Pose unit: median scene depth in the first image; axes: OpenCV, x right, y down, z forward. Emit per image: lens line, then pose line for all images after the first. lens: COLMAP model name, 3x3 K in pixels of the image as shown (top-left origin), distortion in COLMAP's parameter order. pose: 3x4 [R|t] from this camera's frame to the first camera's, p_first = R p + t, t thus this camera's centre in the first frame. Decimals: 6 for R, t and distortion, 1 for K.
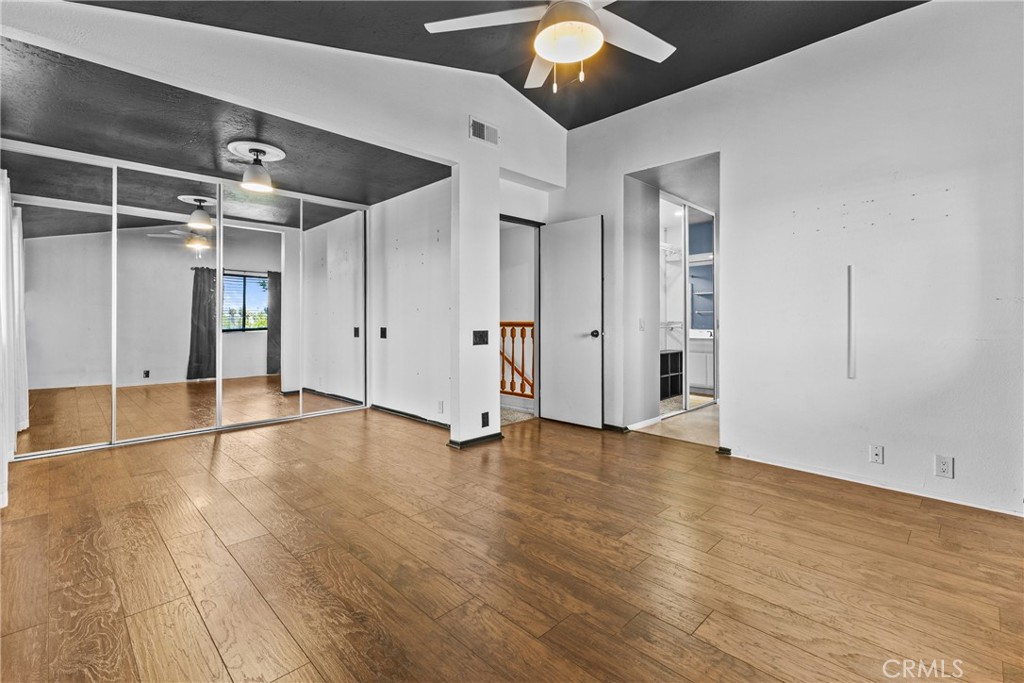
lens RADIAL K [[449.6, 0, 525.7], [0, 449.6, 313.3], [0, 0, 1]] dist [0.004819, 0.000080]
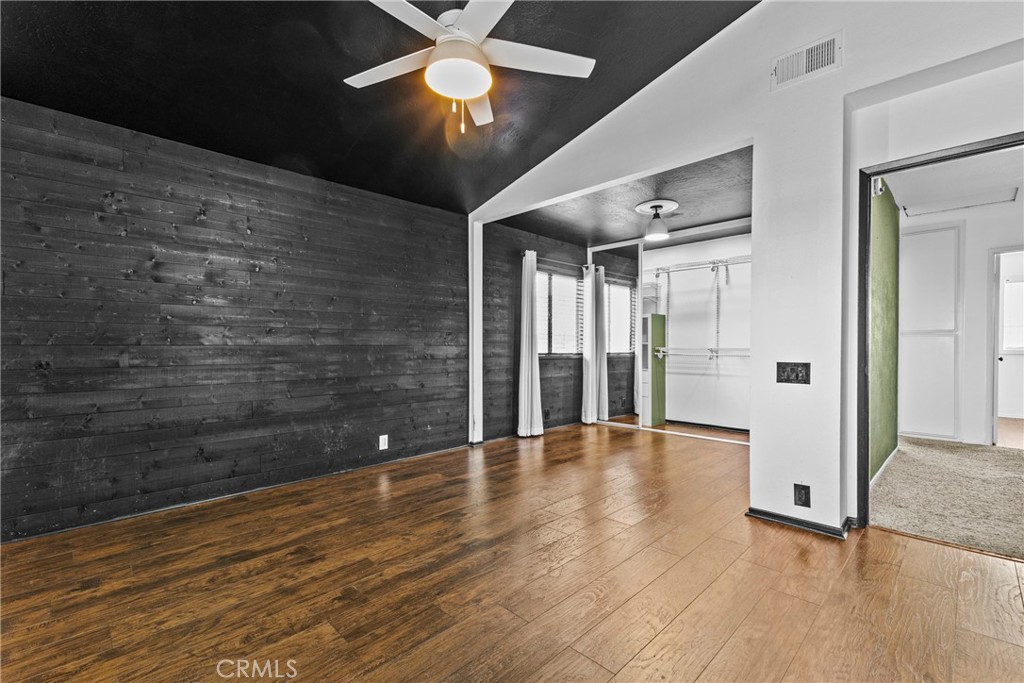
lens RADIAL K [[449.6, 0, 510.9], [0, 449.6, 350.5], [0, 0, 1]] dist [0.004819, 0.000080]
pose [[-0.001201, 0.007488, -0.999971, 0.597113], [0.013301, 0.999884, 0.007471, 0.010333], [0.999911, -0.013291, -0.001300, 0.585776]]
